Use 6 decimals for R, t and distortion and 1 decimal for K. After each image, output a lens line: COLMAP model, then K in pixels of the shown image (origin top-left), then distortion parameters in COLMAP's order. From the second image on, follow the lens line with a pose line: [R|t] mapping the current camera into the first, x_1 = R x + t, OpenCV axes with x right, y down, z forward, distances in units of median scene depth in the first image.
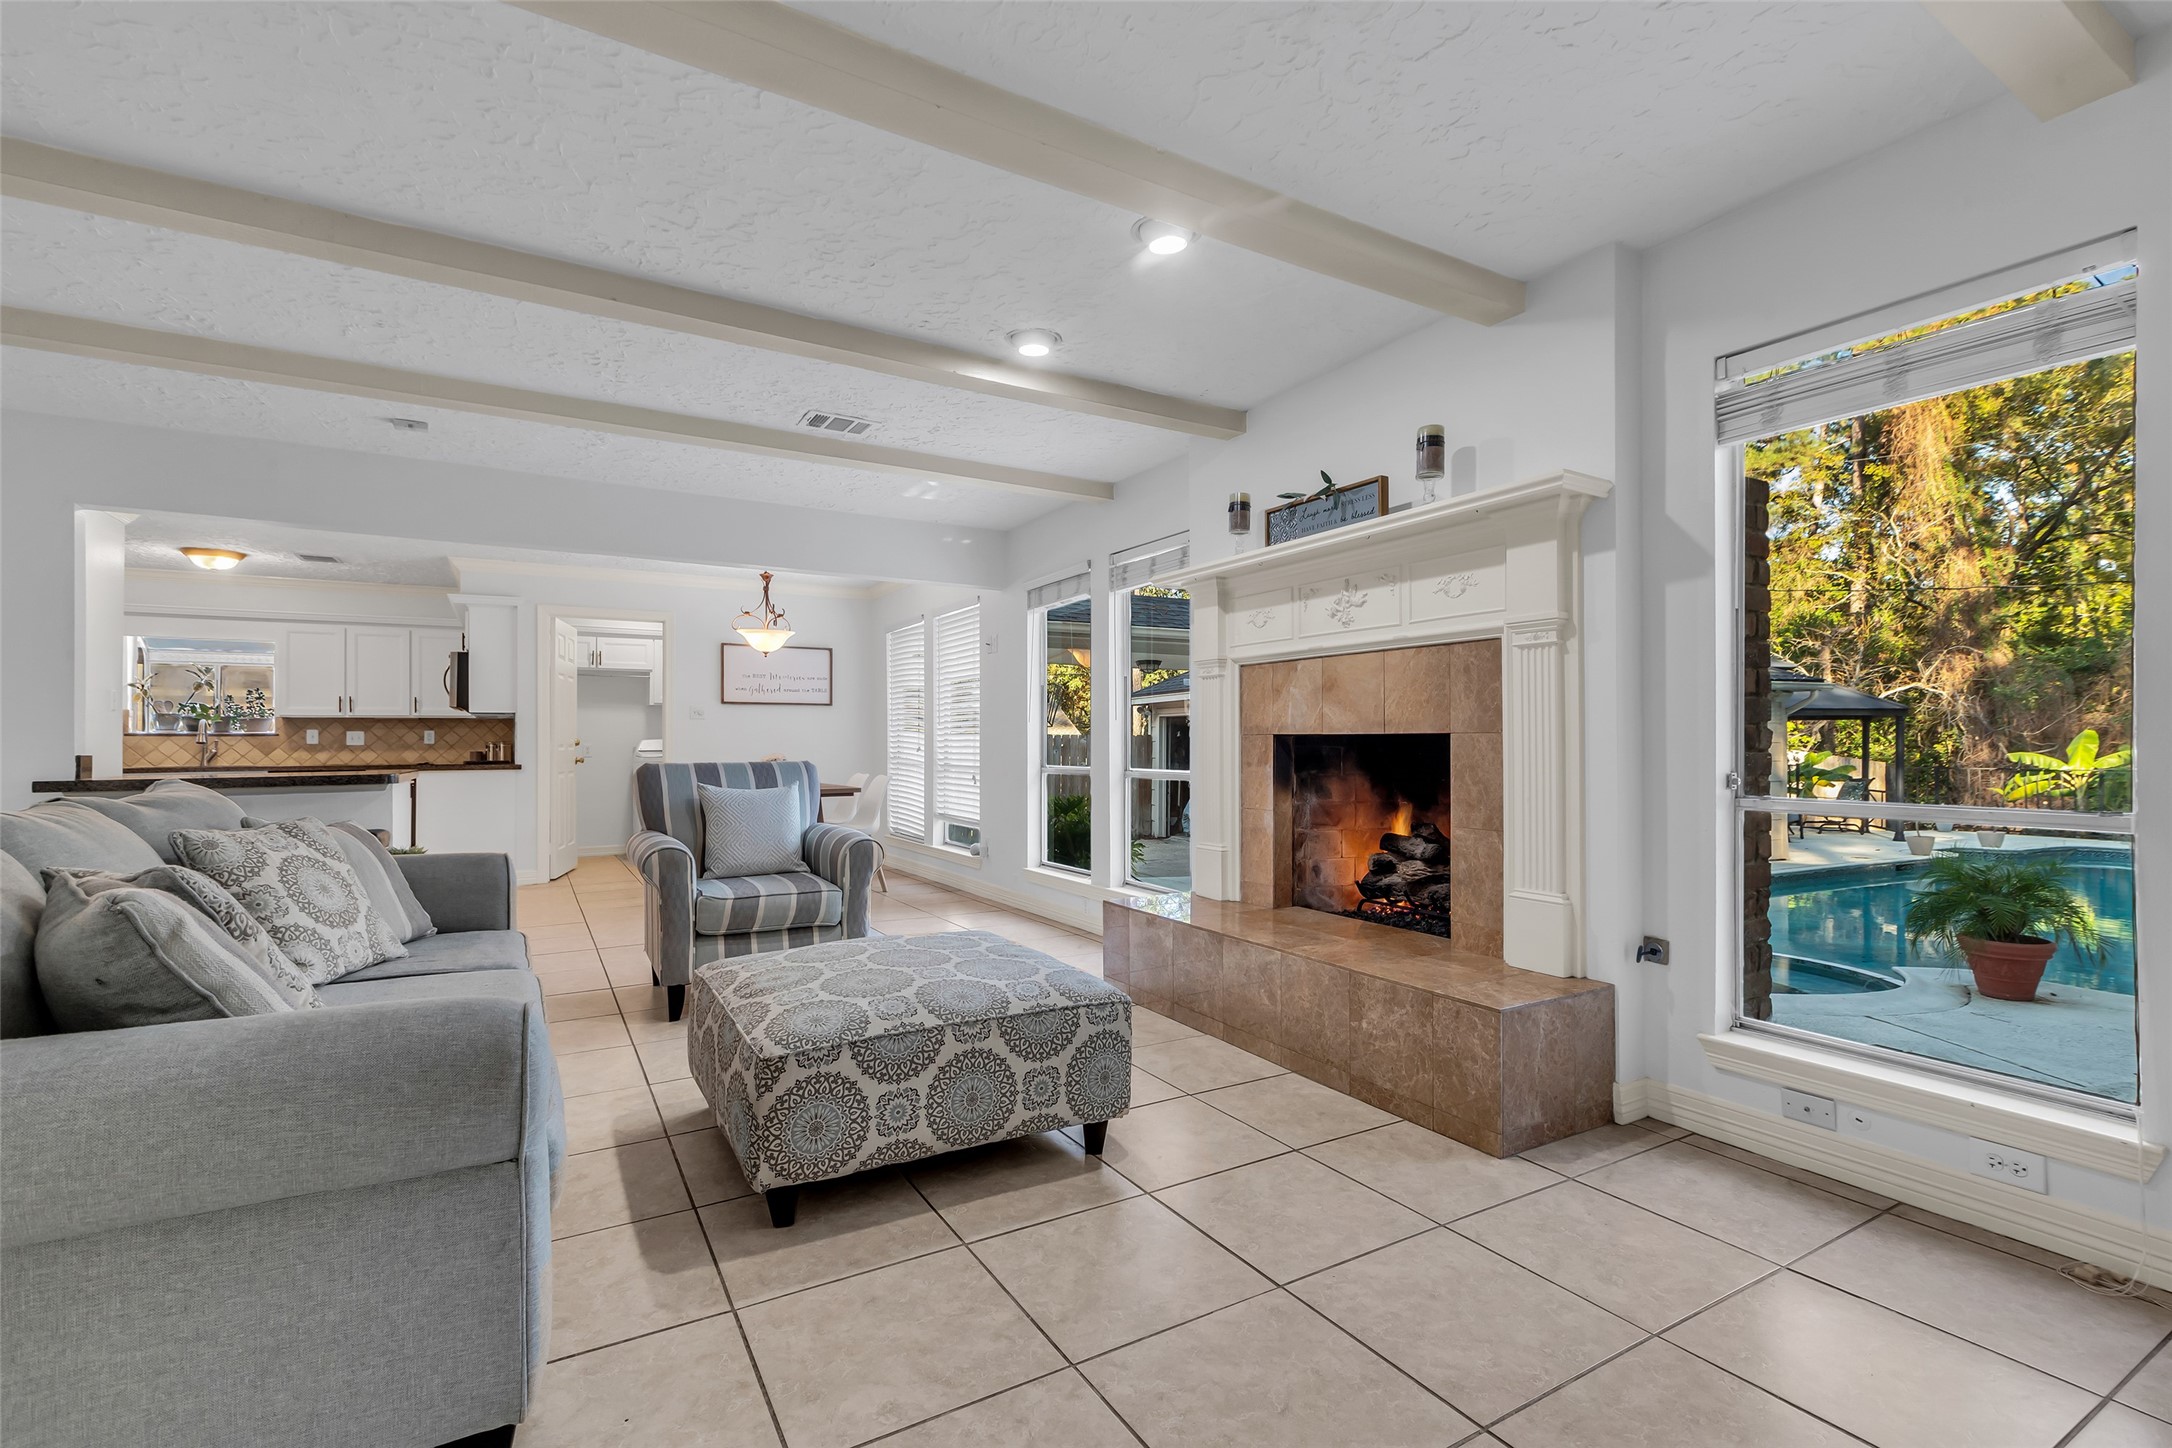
lens RADIAL K [[977.3, 0, 1090.7], [0, 977.3, 744.9], [0, 0, 1]] dist [0.004940, 0.000447]
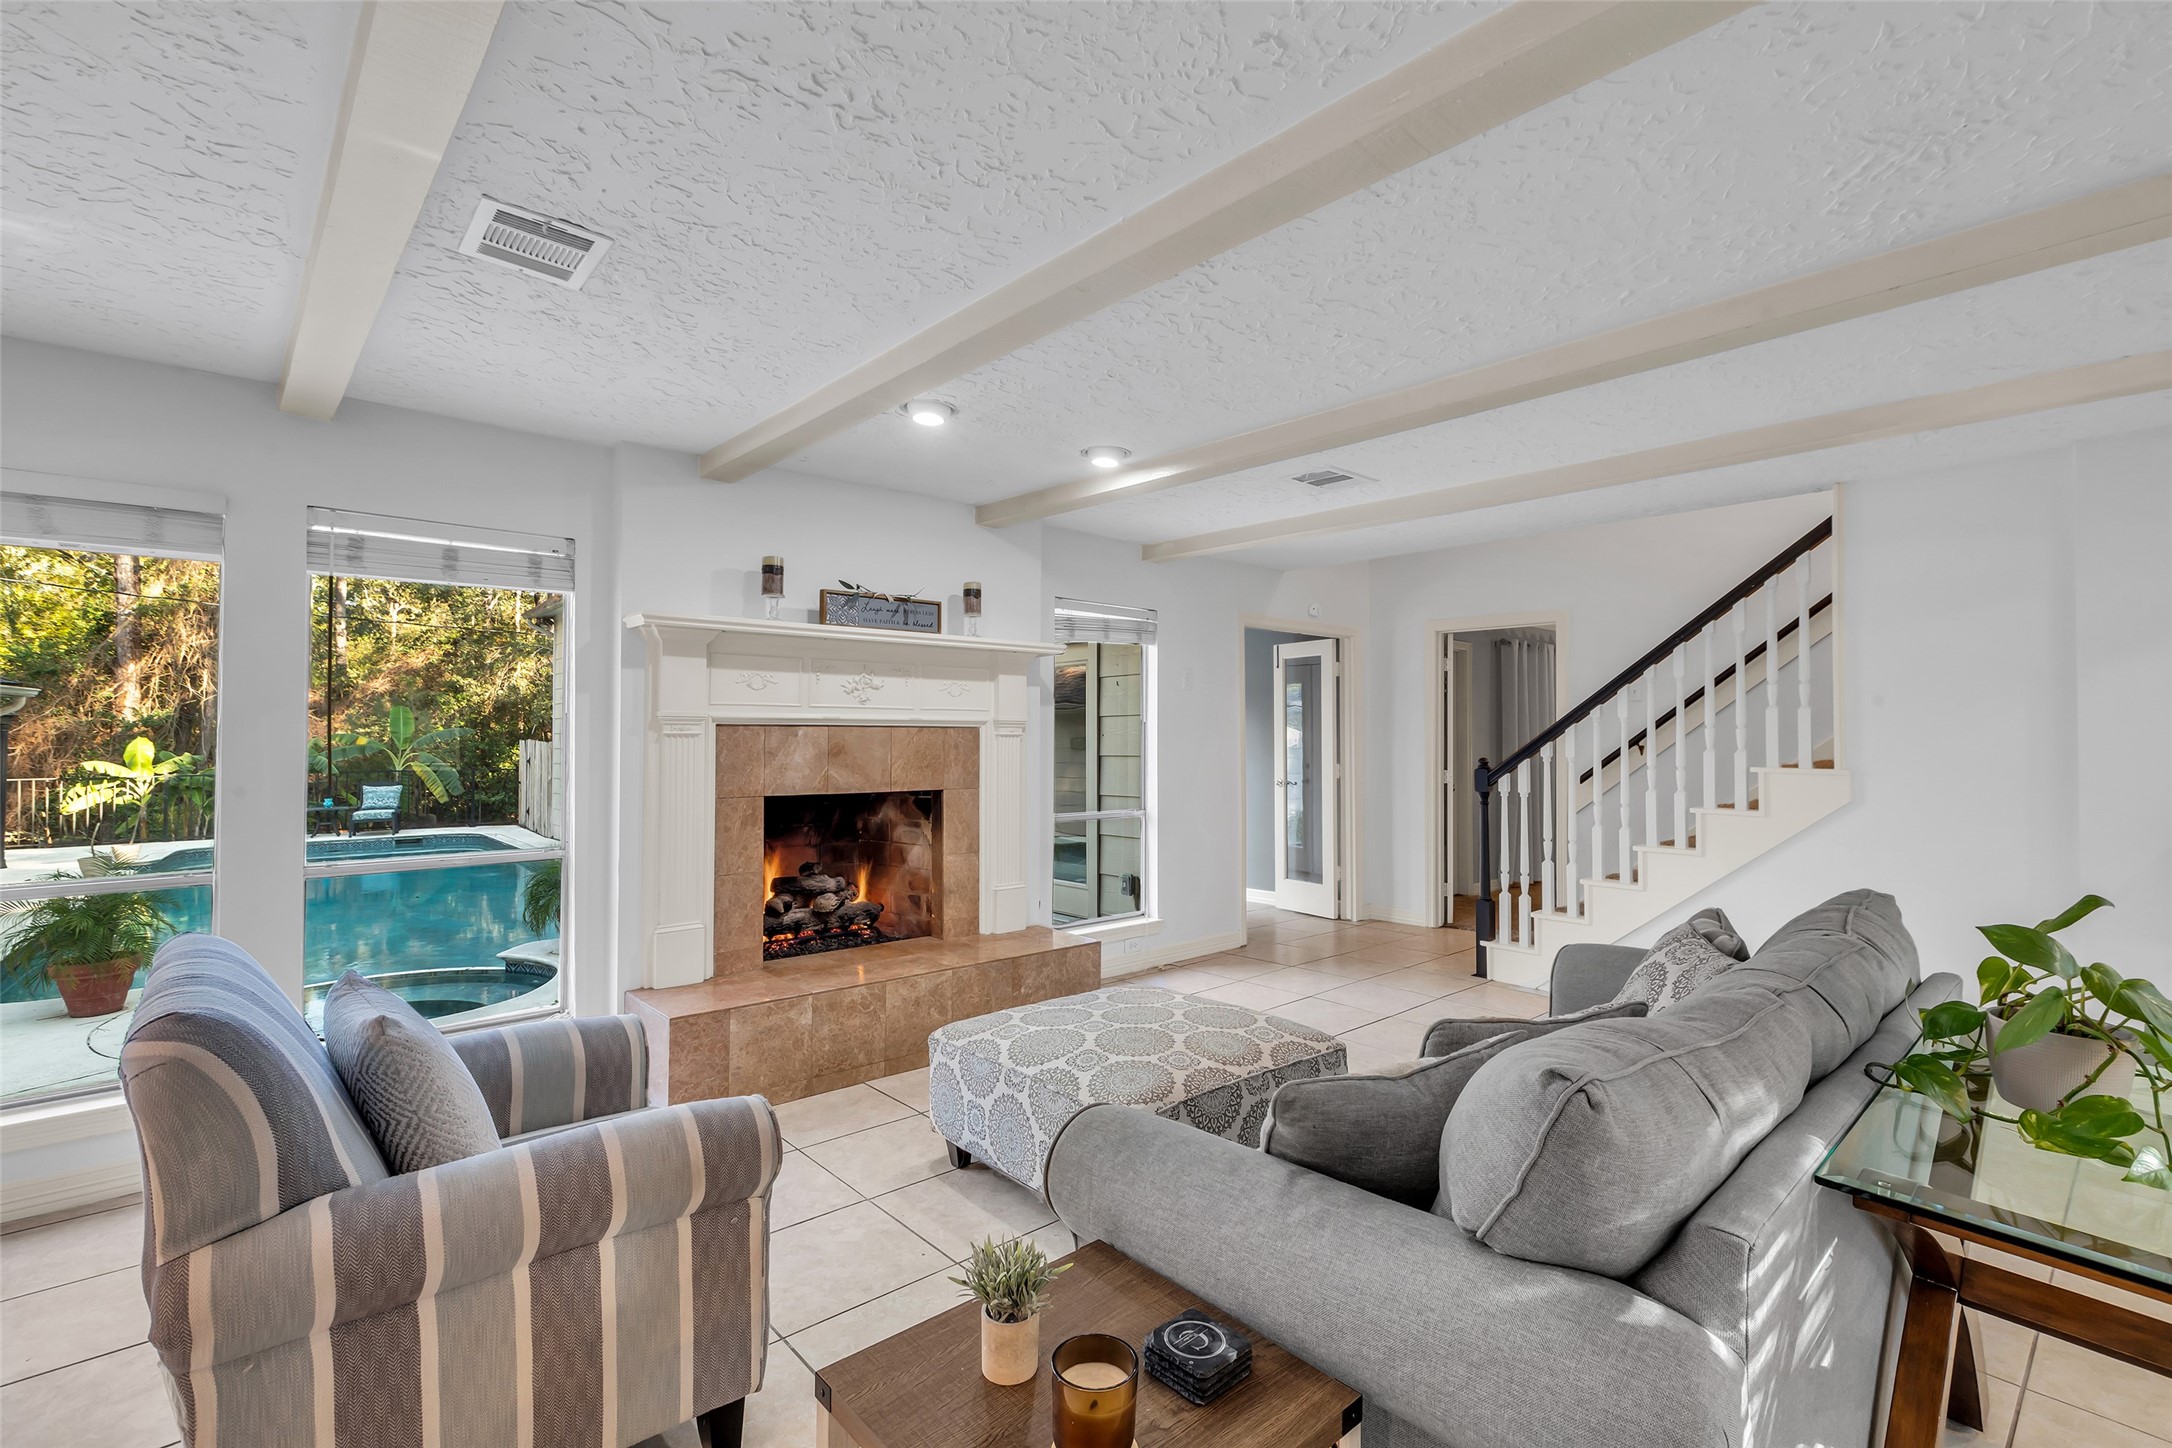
lens RADIAL K [[977.3, 0, 1090.3], [0, 977.3, 724.8], [0, 0, 1]] dist [0.004940, 0.000447]
pose [[-0.199983, 0.010925, 0.979739, -0.945126], [-0.000916, 0.999935, -0.011337, -0.079634], [-0.979799, -0.003165, -0.199960, 0.938294]]
